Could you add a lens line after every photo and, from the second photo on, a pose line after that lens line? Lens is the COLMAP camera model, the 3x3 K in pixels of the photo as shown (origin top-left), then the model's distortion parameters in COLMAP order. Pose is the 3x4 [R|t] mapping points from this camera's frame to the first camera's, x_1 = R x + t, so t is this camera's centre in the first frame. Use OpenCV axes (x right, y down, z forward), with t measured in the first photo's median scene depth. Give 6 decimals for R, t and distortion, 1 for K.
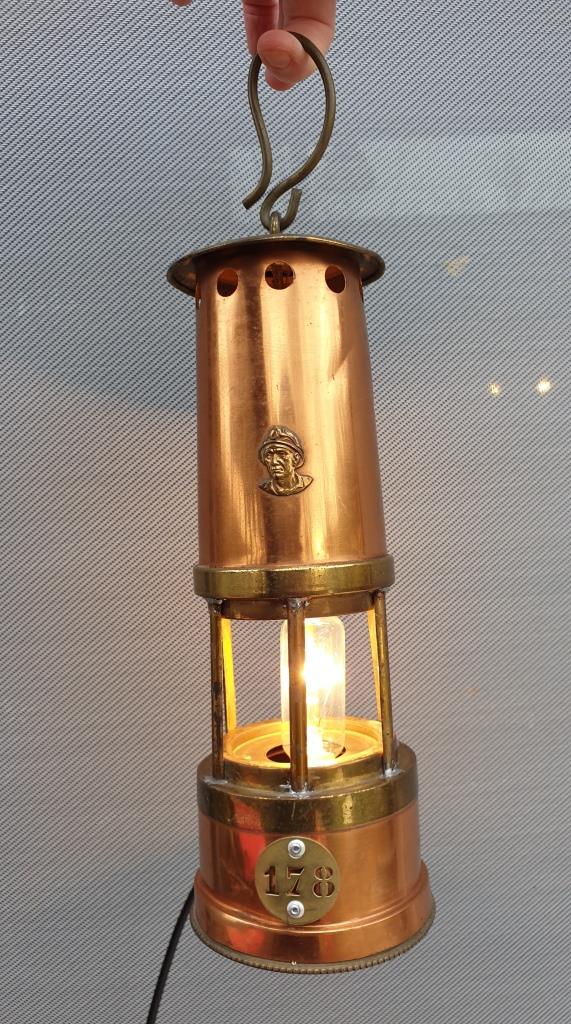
lens RADIAL K [[935.4, 0, 284.5], [0, 935.4, 462.9], [0, 0, 1]] dist [-0.004828, -0.098217]
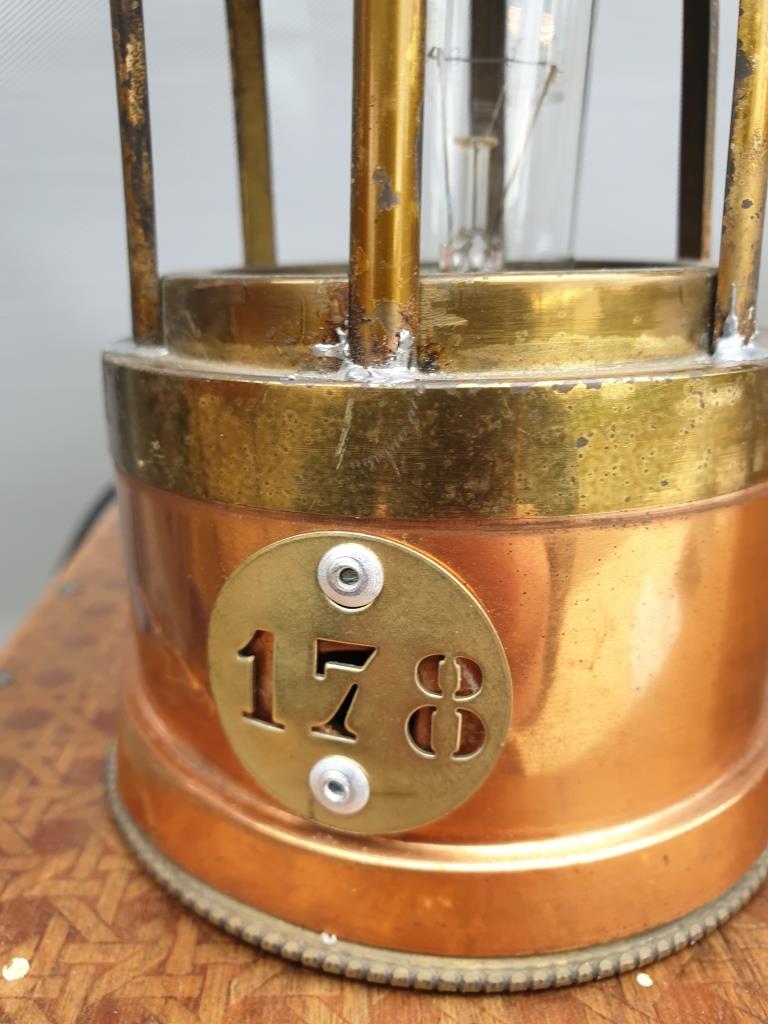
lens RADIAL K [[878.9, 0, 384.0], [0, 878.9, 512.0], [0, 0, 1]] dist [-0.009335, 0.006564]
pose [[0.986923, 0.079288, -0.140342, 0.054394], [-0.034219, 0.953870, 0.298263, 0.322471], [0.157516, -0.289560, 0.944110, 0.772952]]
